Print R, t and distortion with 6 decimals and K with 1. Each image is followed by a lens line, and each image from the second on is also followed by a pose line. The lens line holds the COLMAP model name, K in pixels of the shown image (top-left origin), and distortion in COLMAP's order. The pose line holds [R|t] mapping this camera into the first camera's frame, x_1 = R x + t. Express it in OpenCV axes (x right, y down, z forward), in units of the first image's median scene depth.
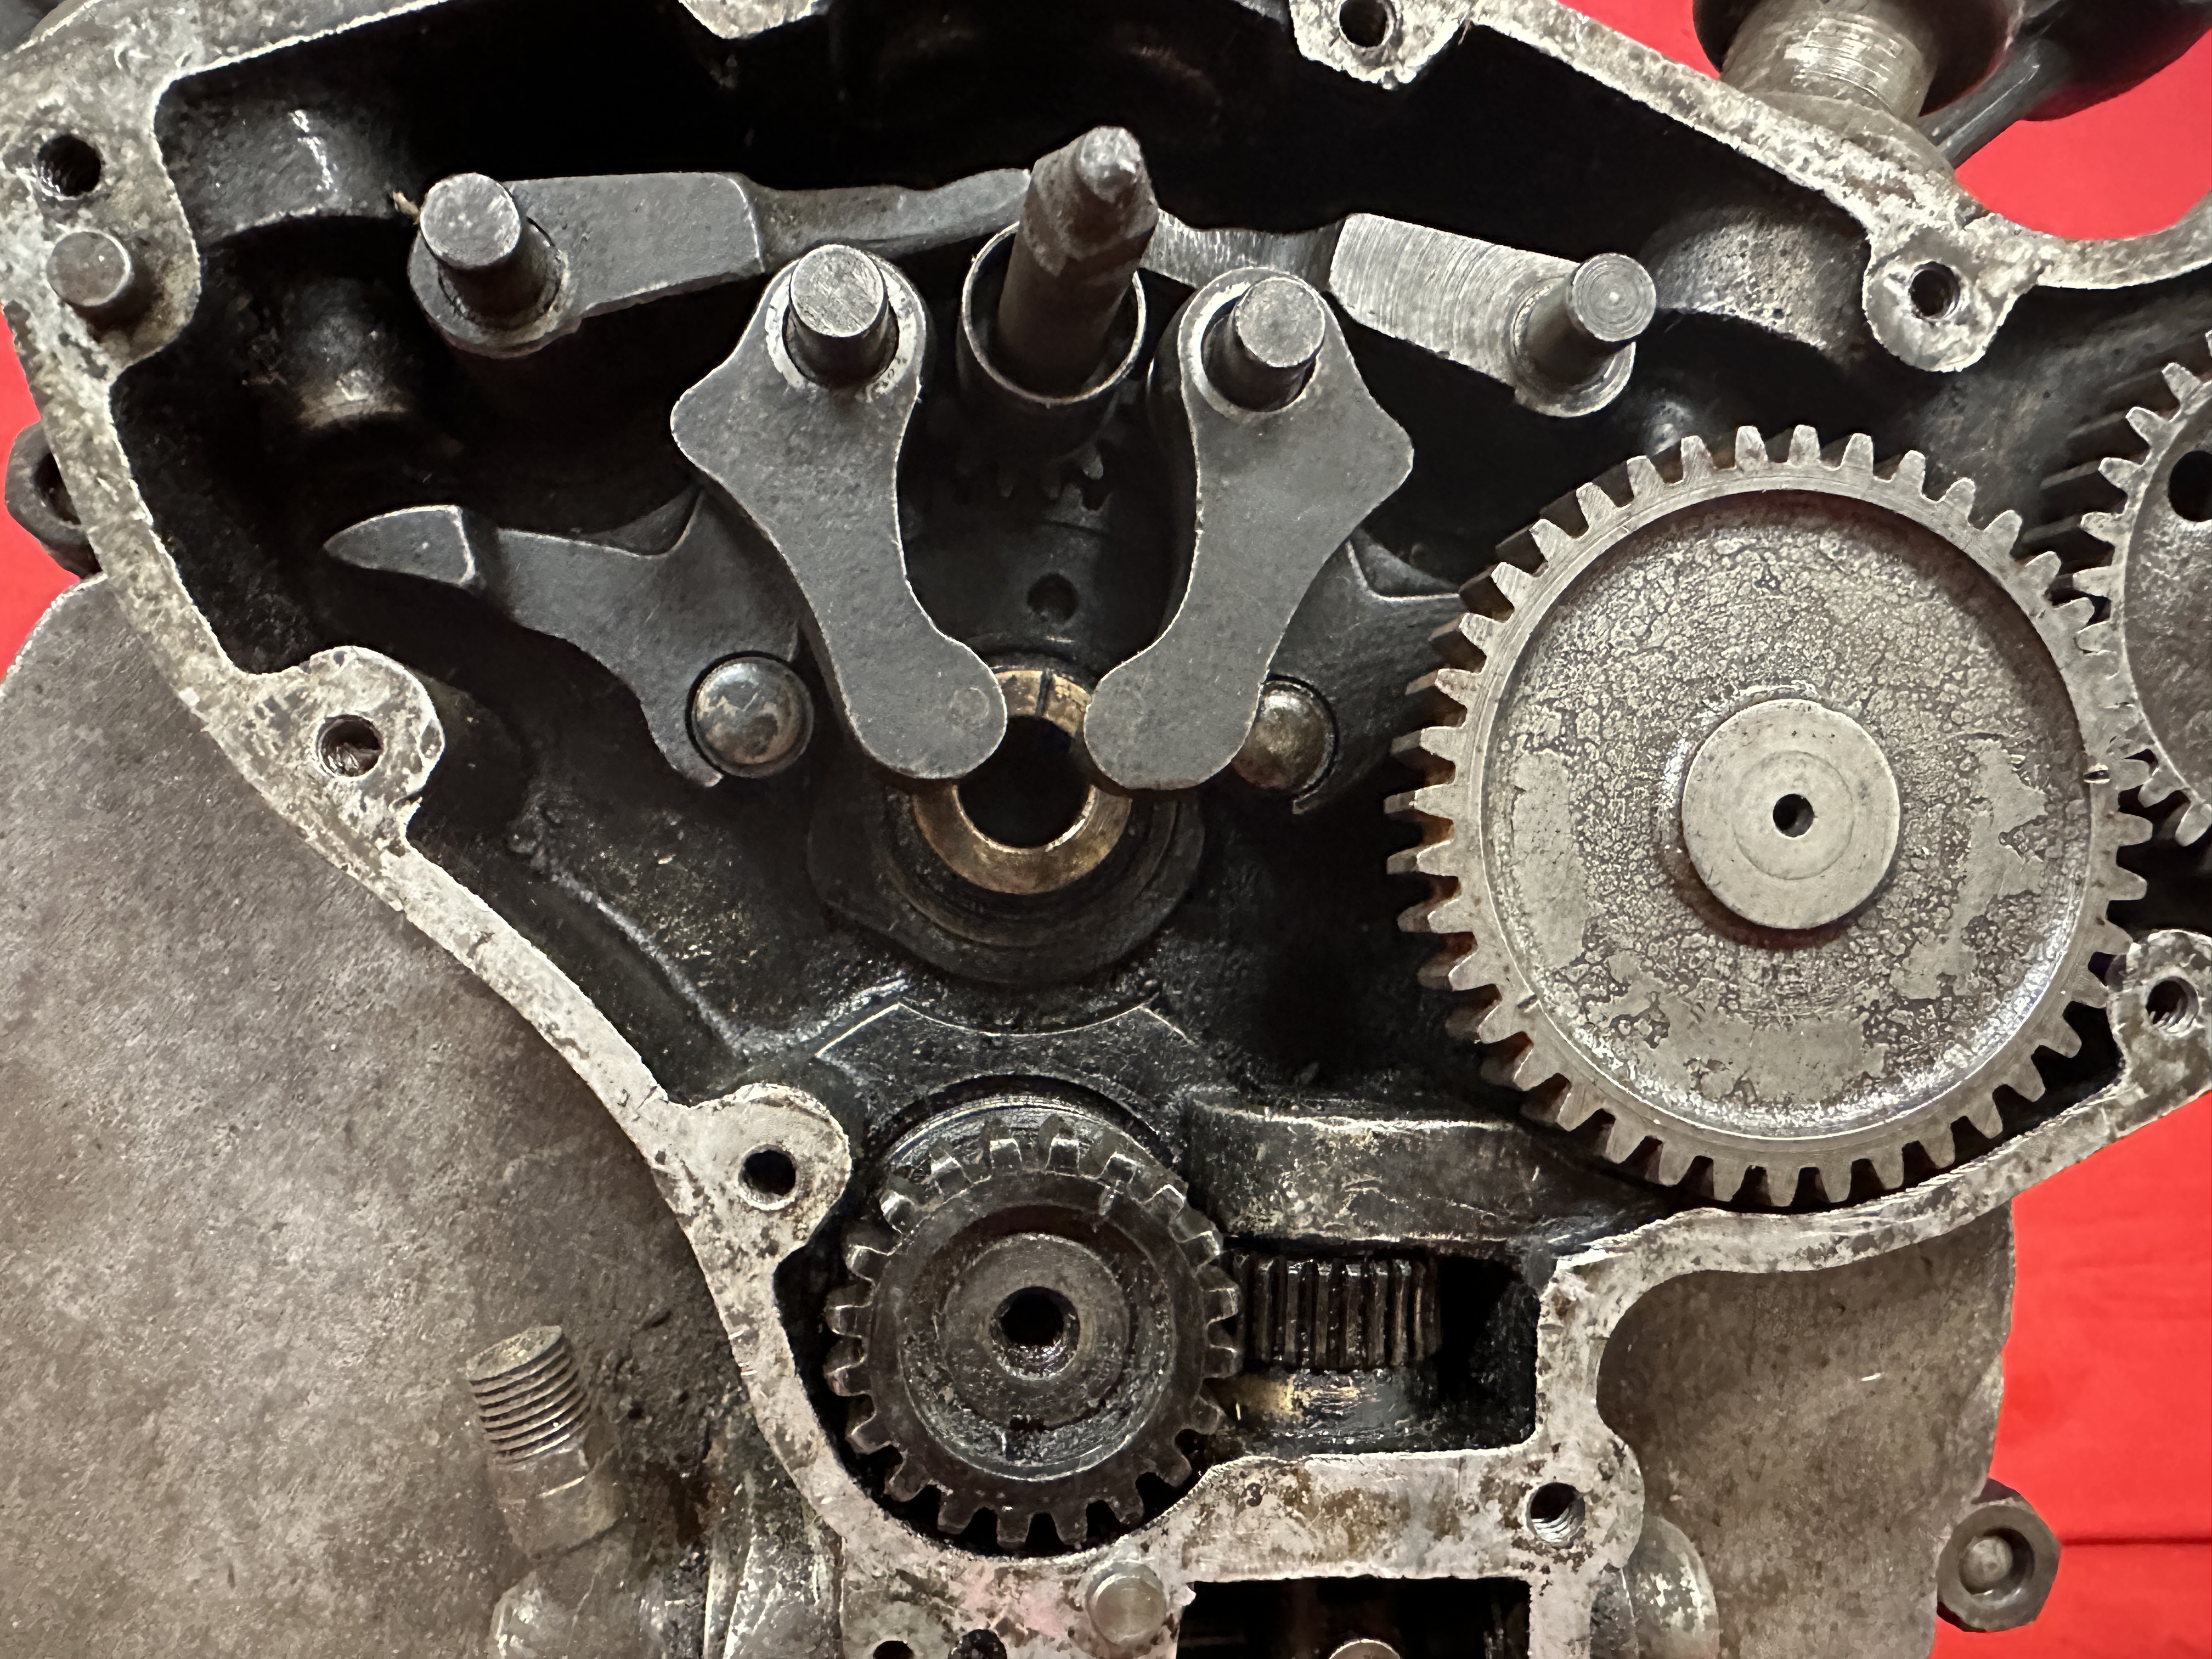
lens RADIAL K [[1540.5, 0, 1051.0], [0, 1540.5, 945.3], [0, 0, 1]] dist [-0.004663, -0.014247]
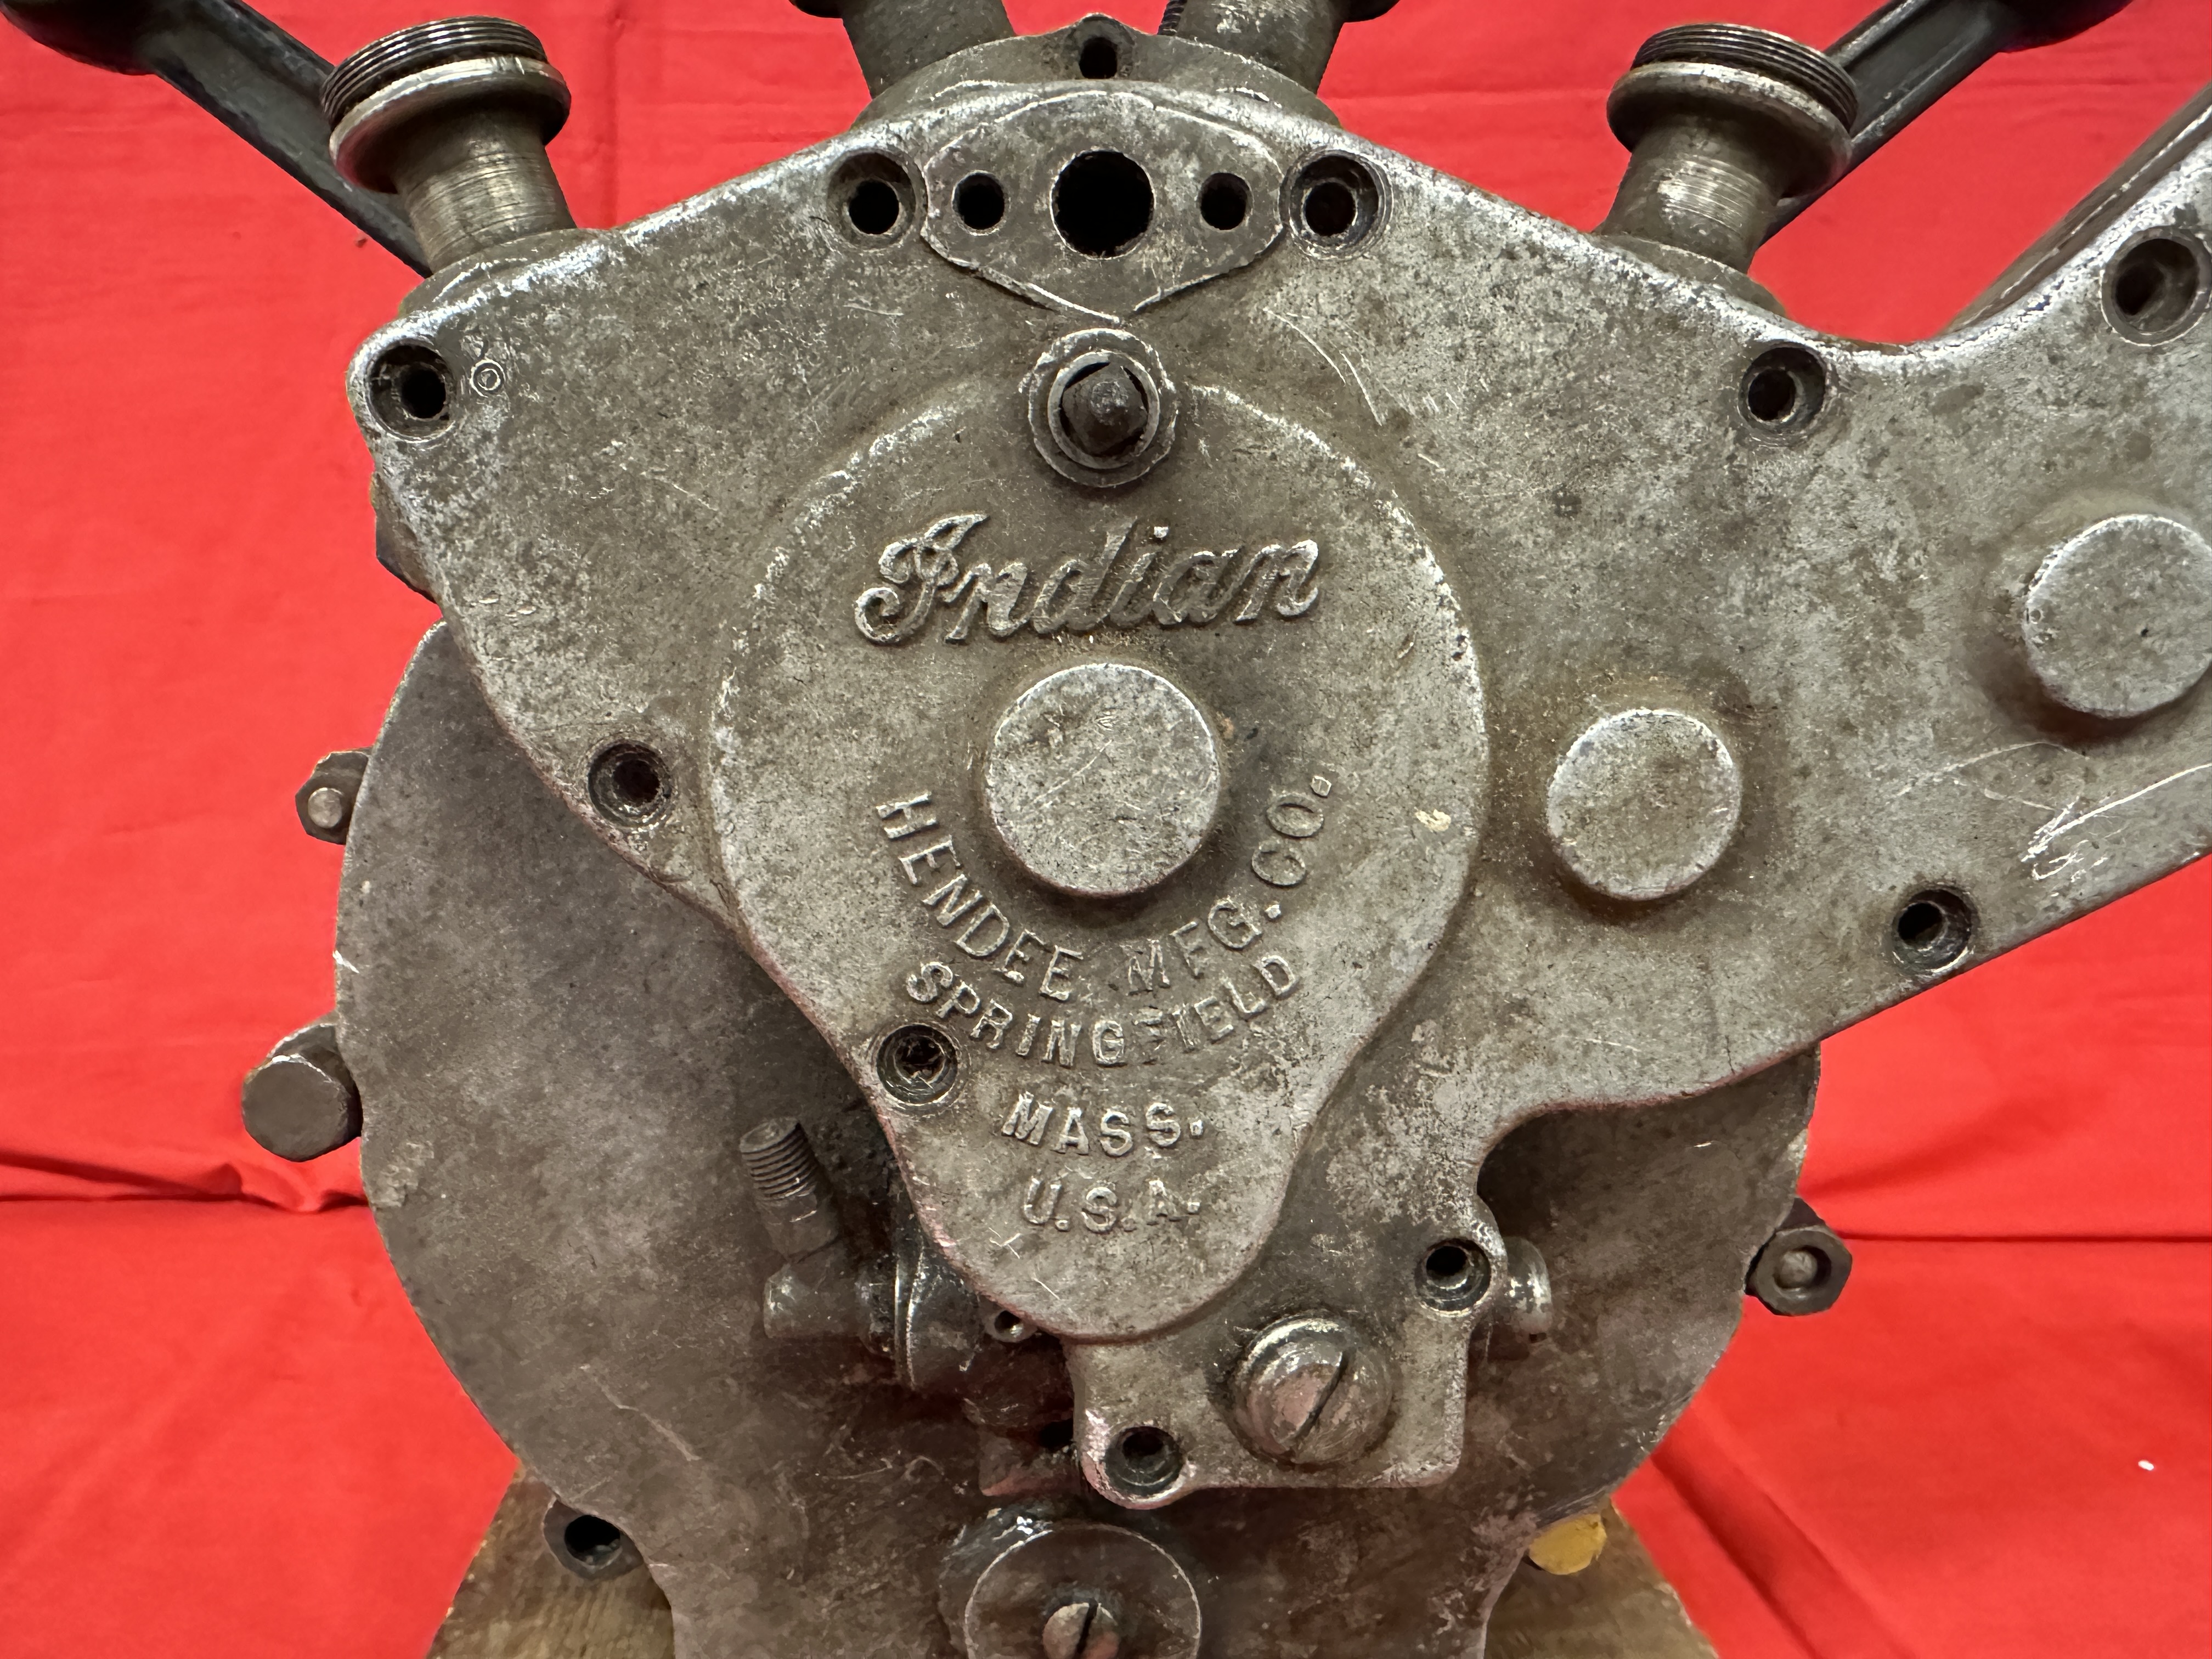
lens RADIAL K [[1540.5, 0, 1051.9], [0, 1540.5, 943.9], [0, 0, 1]] dist [-0.004663, -0.014247]
pose [[0.995753, -0.003488, -0.091998, 0.088581], [0.021689, 0.980044, 0.197594, -0.234989], [0.089473, -0.198750, 0.975957, -0.483226]]
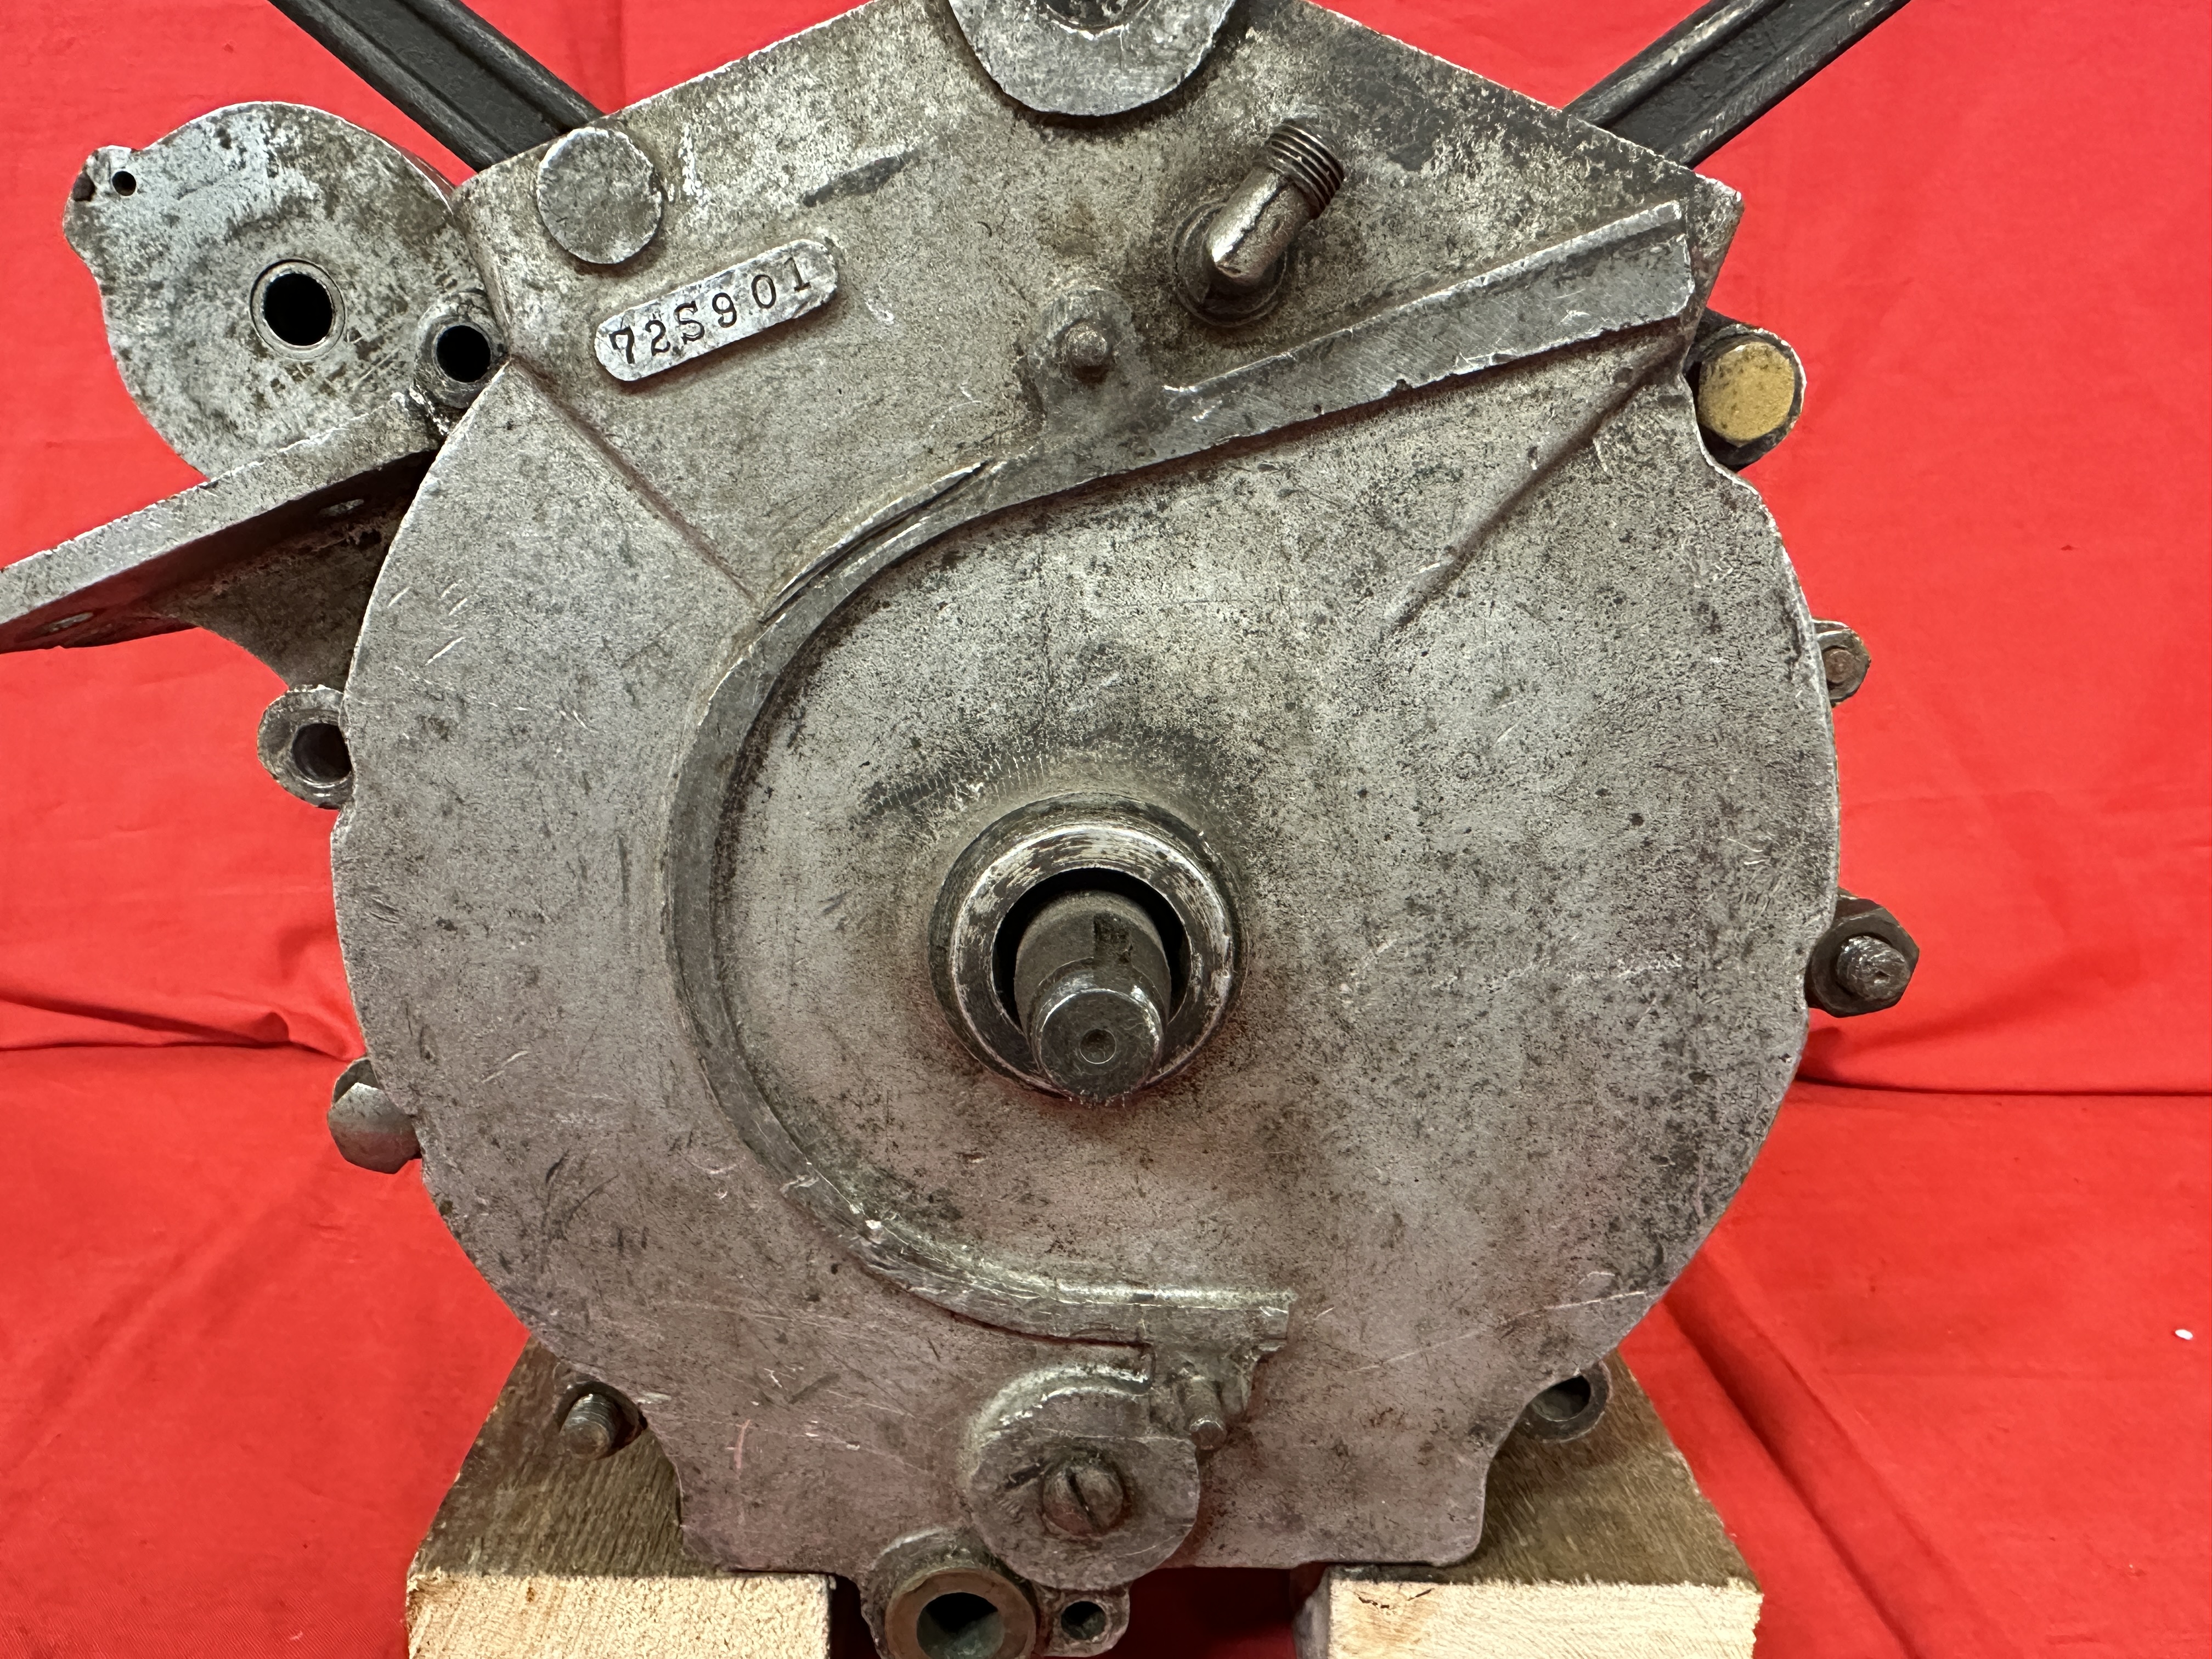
lens RADIAL K [[1540.5, 0, 1073.4], [0, 1540.5, 924.5], [0, 0, 1]] dist [-0.004663, -0.014247]
pose [[0.991200, 0.005390, -0.132260, 0.203841], [0.034377, 0.954403, 0.296534, -0.291565], [0.127828, -0.298472, 0.945820, -0.389877]]
